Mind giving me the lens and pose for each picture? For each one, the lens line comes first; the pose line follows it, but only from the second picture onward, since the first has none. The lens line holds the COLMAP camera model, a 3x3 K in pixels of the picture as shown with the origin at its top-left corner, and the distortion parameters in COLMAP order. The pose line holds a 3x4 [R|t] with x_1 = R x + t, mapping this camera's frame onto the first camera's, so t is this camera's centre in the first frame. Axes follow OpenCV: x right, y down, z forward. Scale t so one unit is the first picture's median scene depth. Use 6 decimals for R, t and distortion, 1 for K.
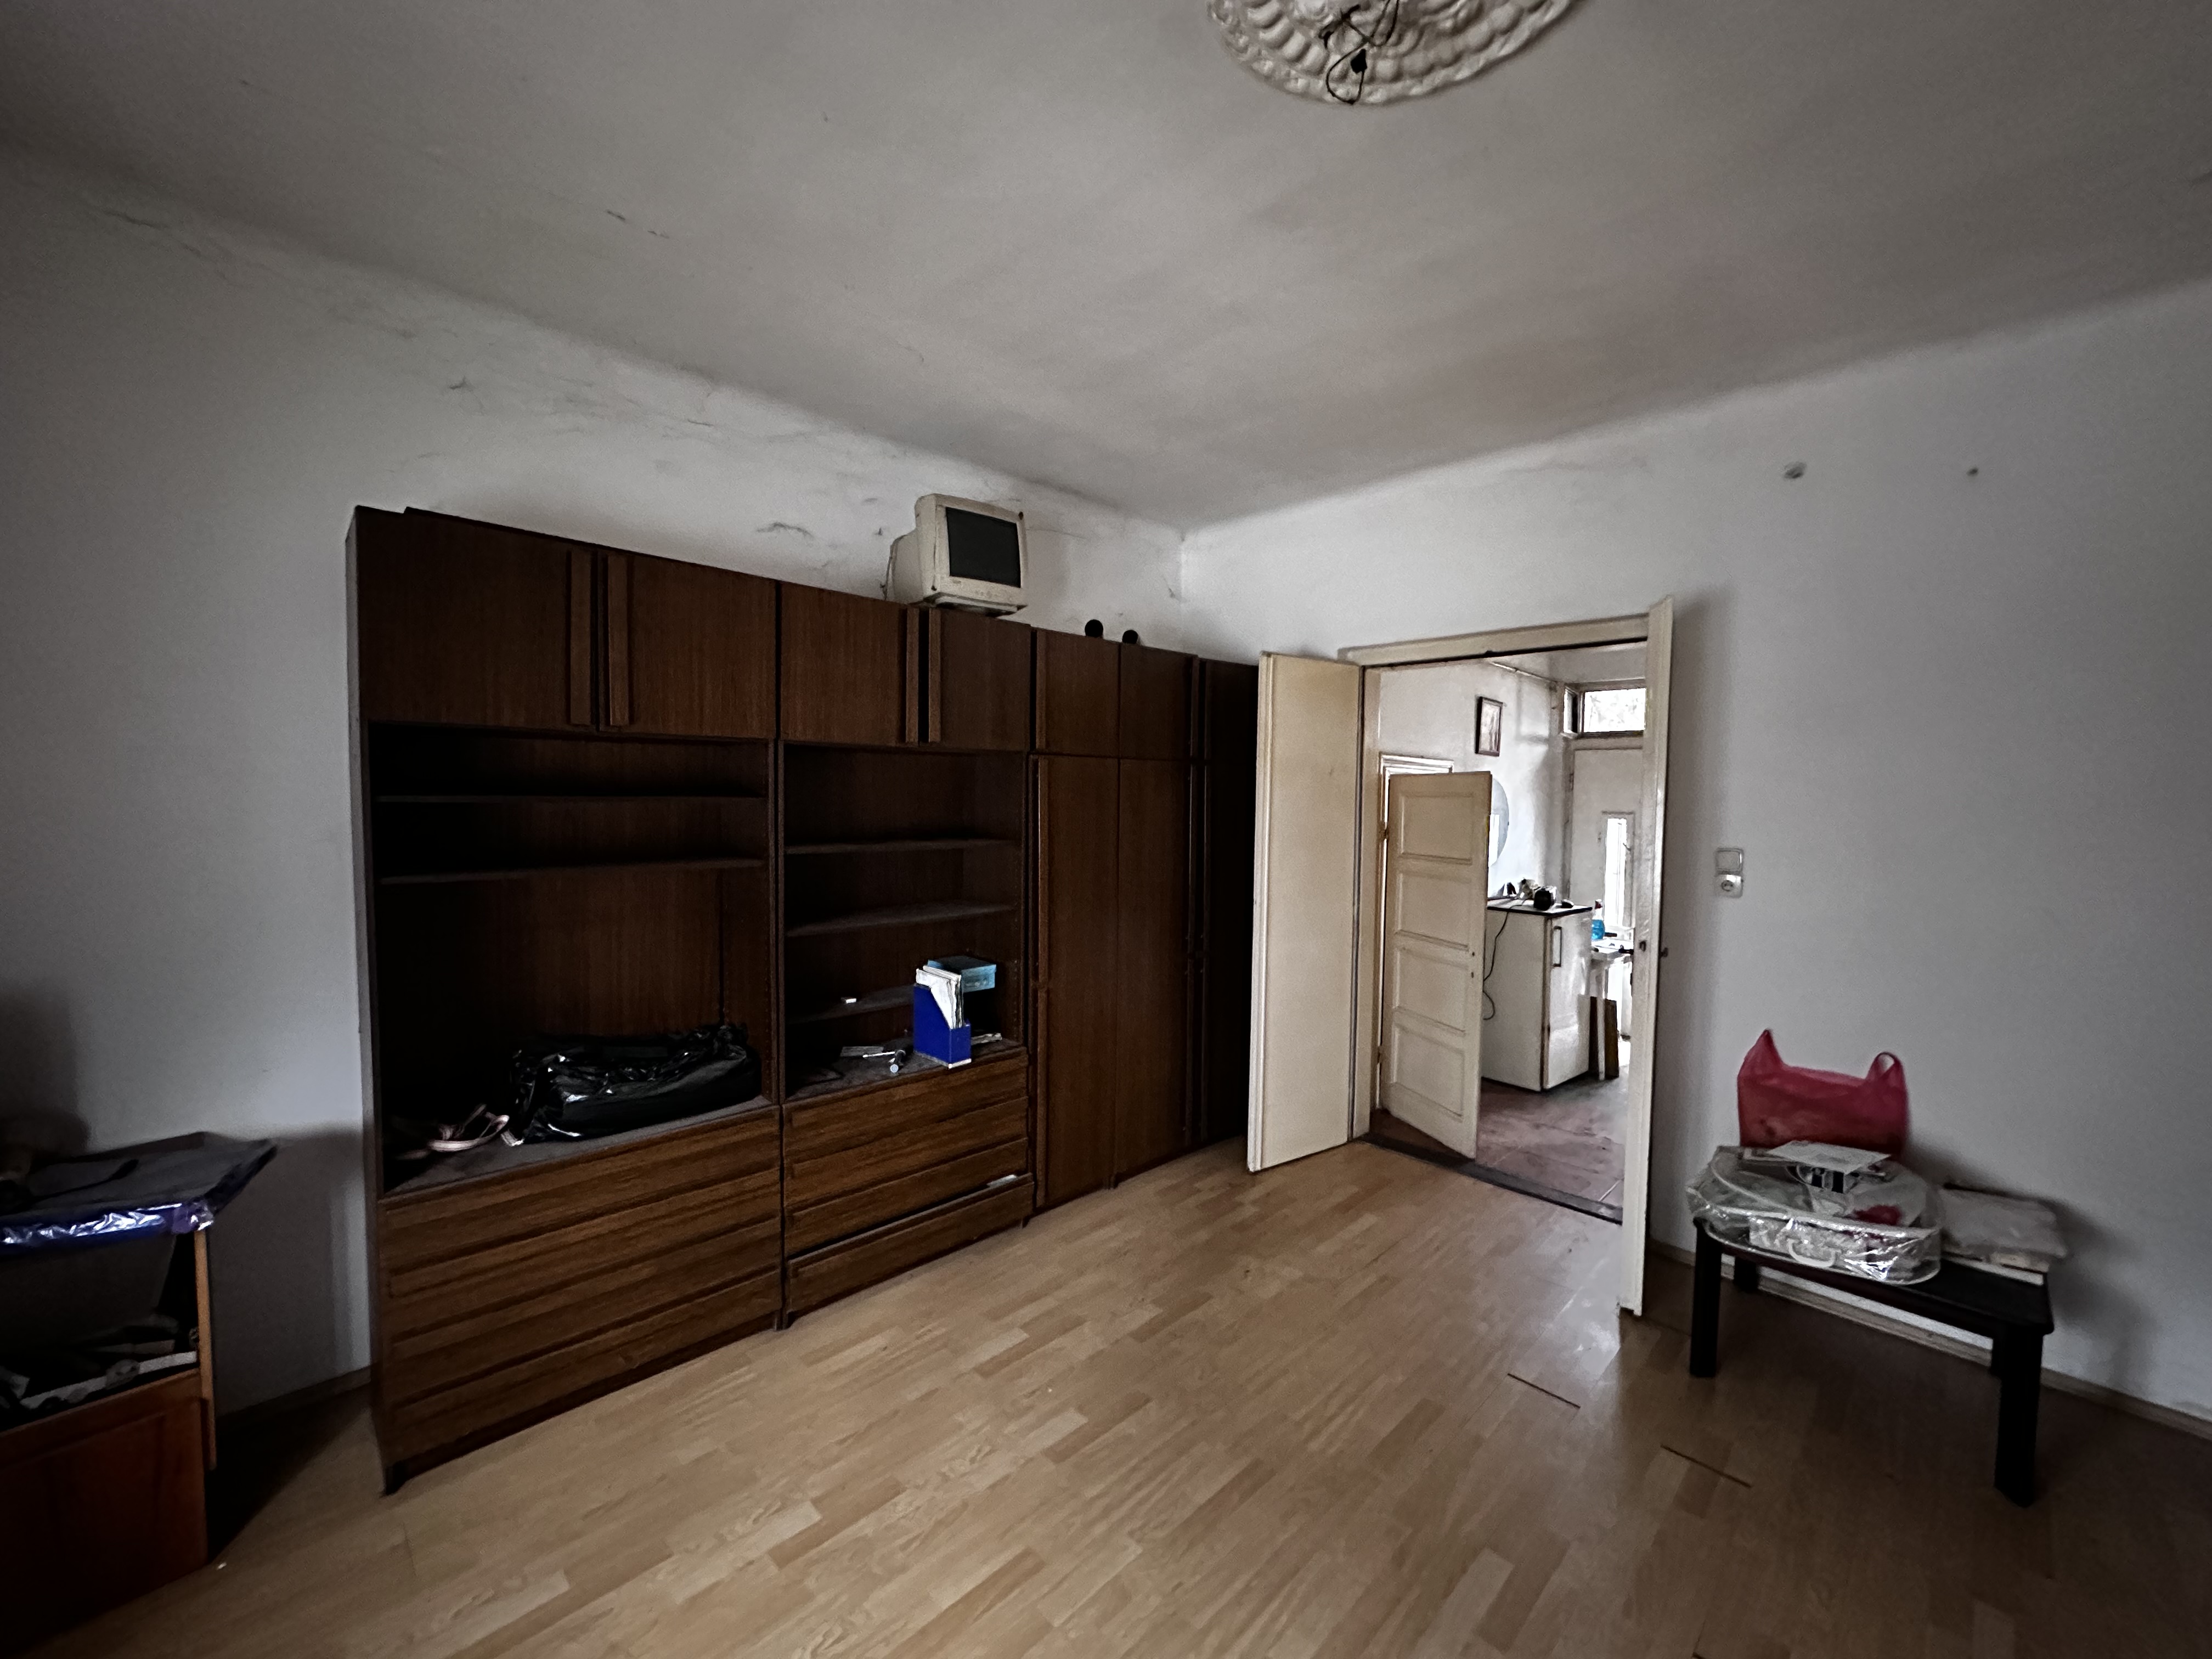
lens RADIAL K [[878.0, 0, 1112.2], [0, 878.0, 826.5], [0, 0, 1]] dist [-0.001528, 0.000550]
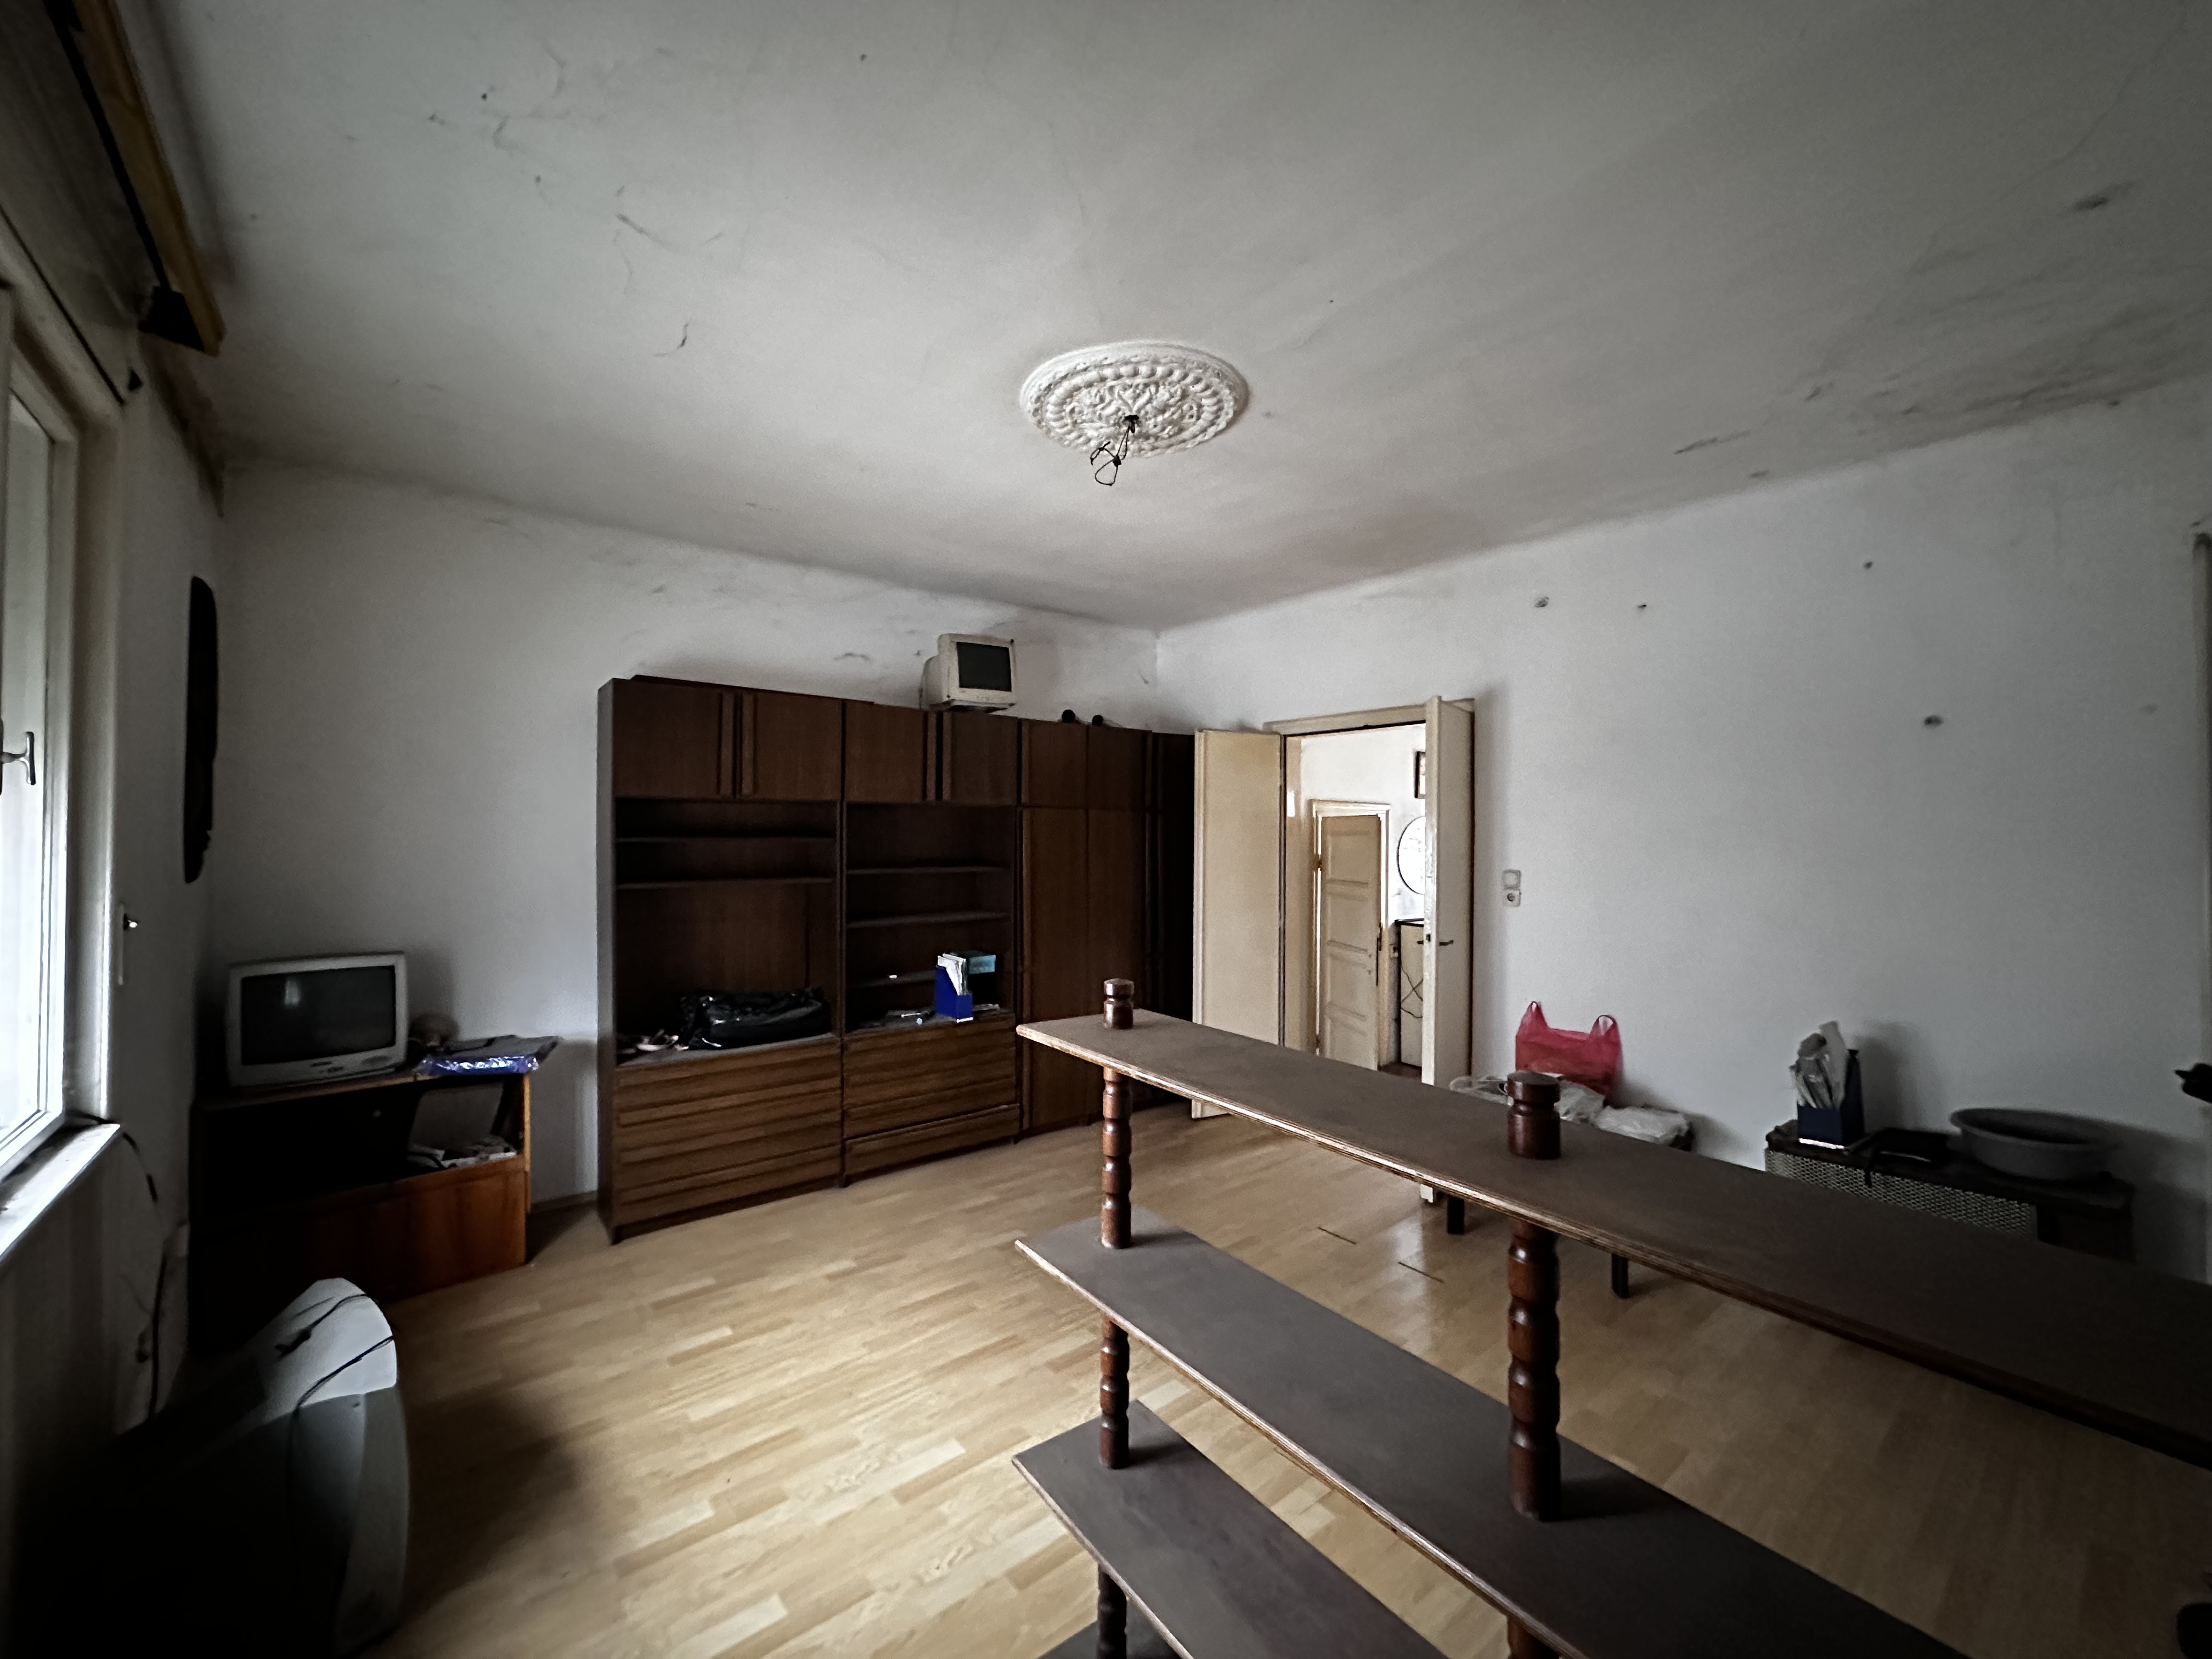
lens RADIAL K [[878.0, 0, 1112.9], [0, 878.0, 822.5], [0, 0, 1]] dist [-0.001528, 0.000550]
pose [[0.994673, -0.009216, -0.102668, 0.250708], [0.004073, 0.998731, -0.050196, 0.019450], [0.103000, 0.049511, 0.993448, -0.488471]]
